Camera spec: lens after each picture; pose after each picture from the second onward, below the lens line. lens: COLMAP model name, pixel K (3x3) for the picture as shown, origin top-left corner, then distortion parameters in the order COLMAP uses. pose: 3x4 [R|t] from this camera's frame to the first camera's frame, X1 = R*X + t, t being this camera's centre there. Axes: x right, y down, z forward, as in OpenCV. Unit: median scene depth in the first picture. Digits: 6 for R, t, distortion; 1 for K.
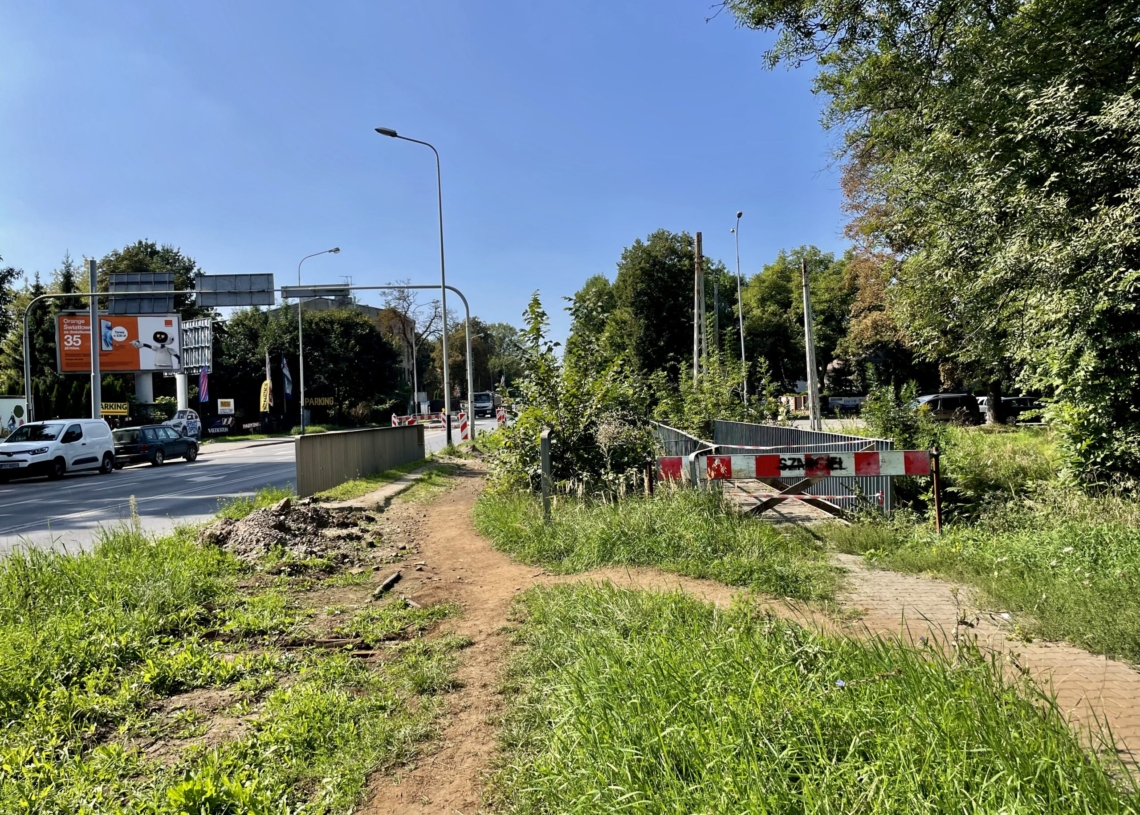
lens RADIAL K [[917.2, 0, 570.0], [0, 917.2, 407.5], [0, 0, 1]] dist [0.046513, -0.000459]
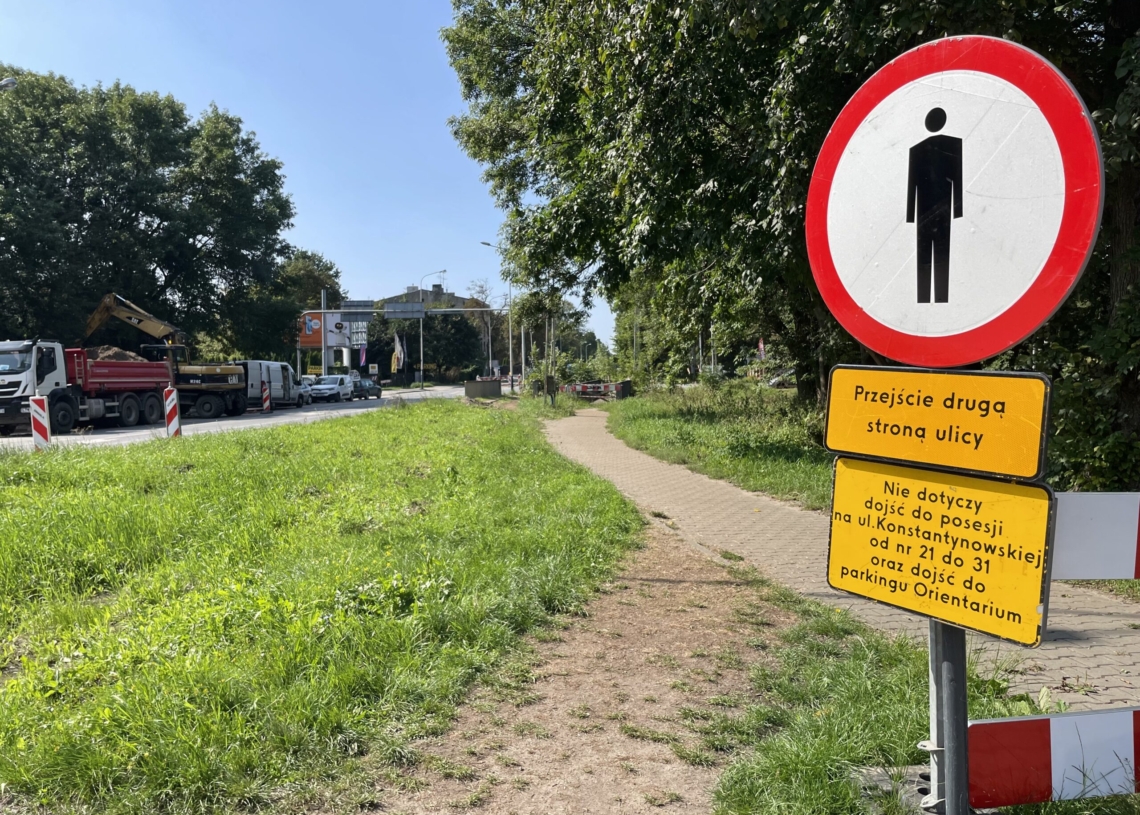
lens RADIAL K [[917.2, 0, 570.0], [0, 917.2, 407.5], [0, 0, 1]] dist [0.046513, -0.000459]
pose [[0.997248, 0.018536, -0.071786, 0.066012], [-0.015758, 0.999112, 0.039079, -0.001818], [0.072447, -0.037840, 0.996654, -0.471310]]
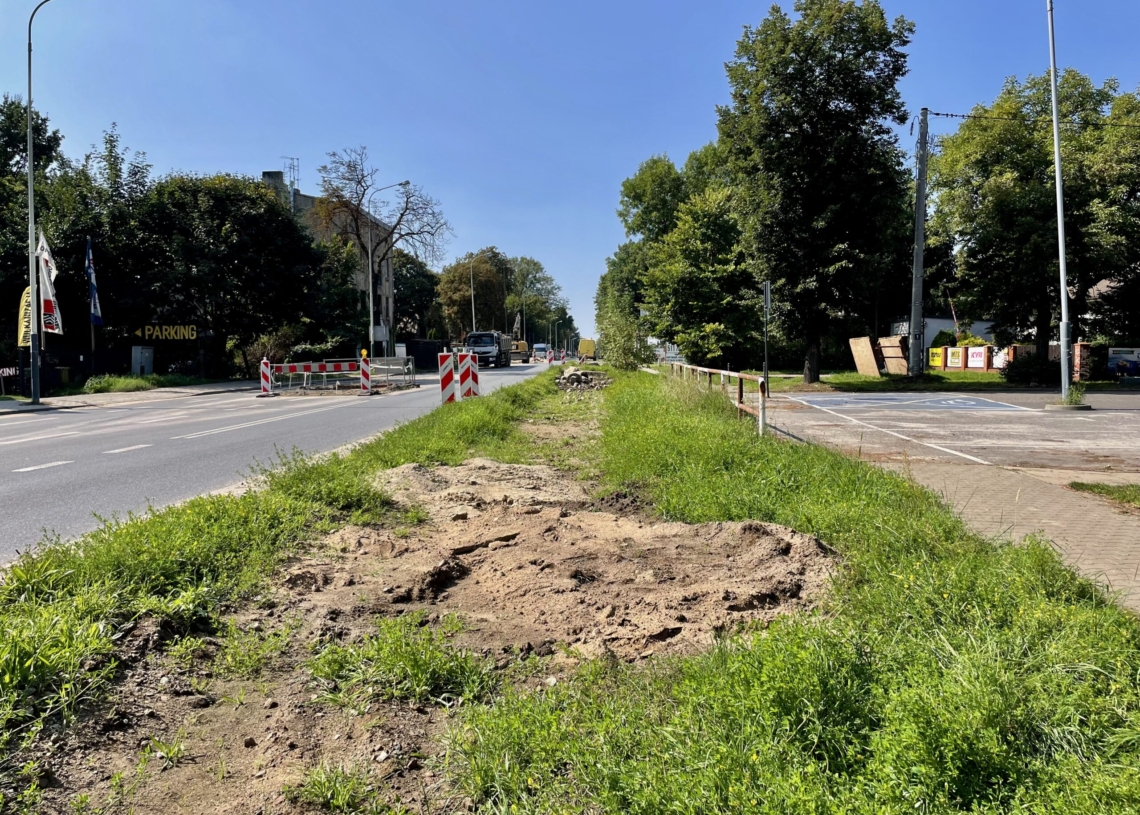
lens RADIAL K [[917.2, 0, 570.0], [0, 917.2, 407.5], [0, 0, 1]] dist [0.046513, -0.000459]
pose [[0.999219, 0.027578, -0.028284, -0.012661], [-0.025982, 0.998130, 0.055323, 0.001650], [0.029757, -0.054545, 0.998068, 0.459549]]
